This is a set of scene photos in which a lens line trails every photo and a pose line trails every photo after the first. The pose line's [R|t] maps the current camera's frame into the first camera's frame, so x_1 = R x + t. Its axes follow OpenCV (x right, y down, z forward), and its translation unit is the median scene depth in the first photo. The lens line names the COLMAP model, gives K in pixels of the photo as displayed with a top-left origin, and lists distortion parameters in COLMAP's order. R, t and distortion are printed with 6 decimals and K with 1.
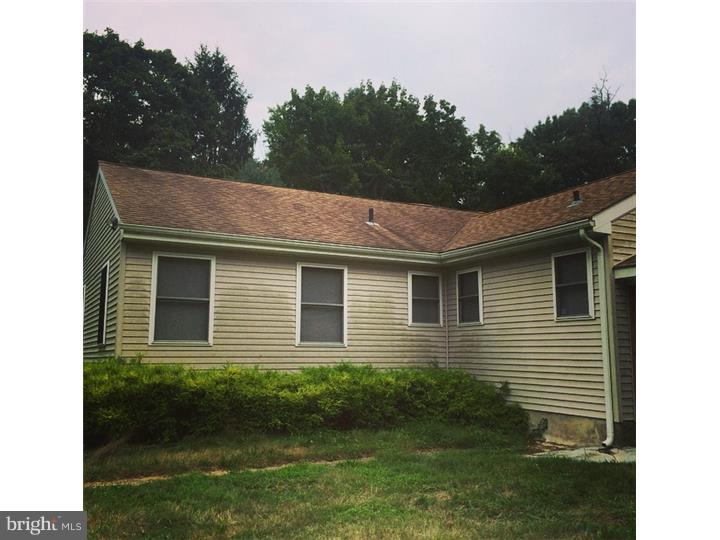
lens RADIAL K [[630.6, 0, 360.0], [0, 630.6, 270.0], [0, 0, 1]] dist [0.054022, -0.013233]
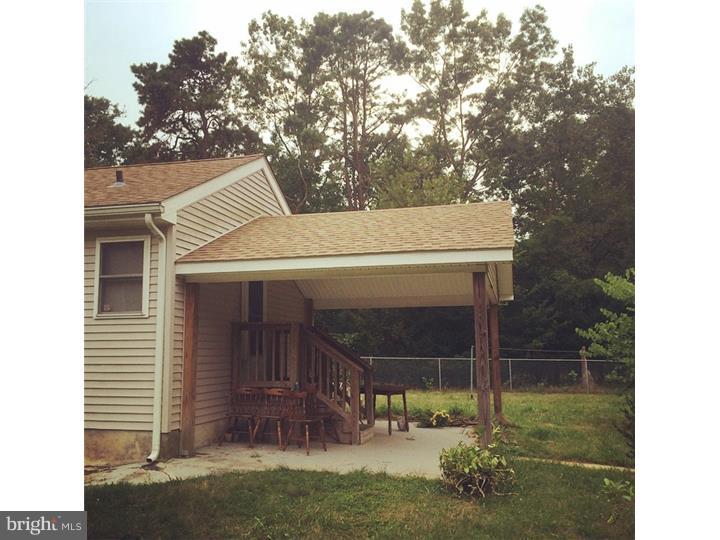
lens RADIAL K [[630.6, 0, 360.0], [0, 630.6, 270.0], [0, 0, 1]] dist [0.054022, -0.013233]
pose [[0.658513, 0.091200, 0.747023, -0.082555], [-0.088033, 0.995150, -0.043890, 0.019917], [-0.747402, -0.036860, 0.663348, 0.161072]]
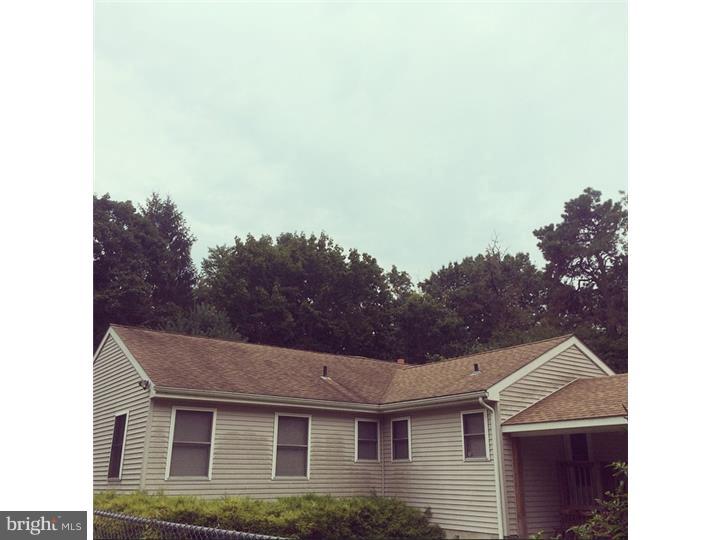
lens RADIAL K [[614.7, 0, 365.3], [0, 614.7, 267.7], [0, 0, 1]] dist [0.048456, -0.010652]
pose [[0.987982, 0.048737, 0.146682, -0.115272], [-0.019446, 0.980640, -0.194851, -0.060322], [-0.153339, 0.189657, 0.969803, -0.335111]]
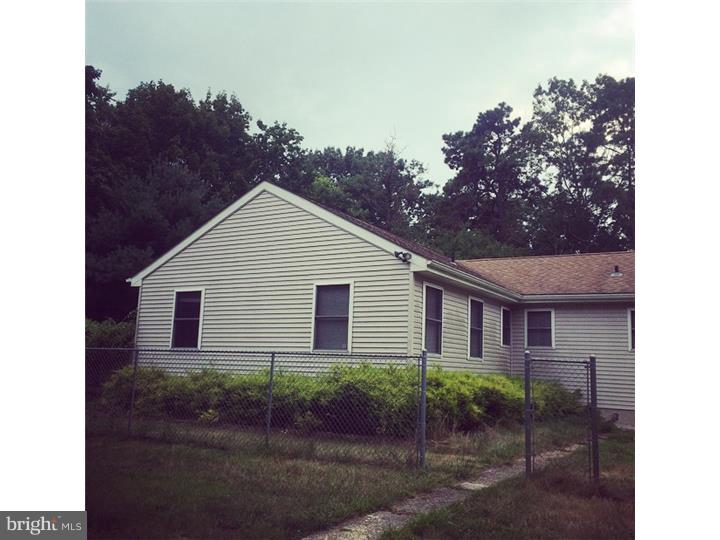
lens RADIAL K [[630.6, 0, 360.0], [0, 630.6, 270.0], [0, 0, 1]] dist [0.054022, -0.013233]
pose [[0.857025, 0.109176, 0.503577, -0.944894], [-0.104502, 0.993813, -0.037610, 0.008200], [-0.504567, -0.020392, 0.863131, -0.019998]]
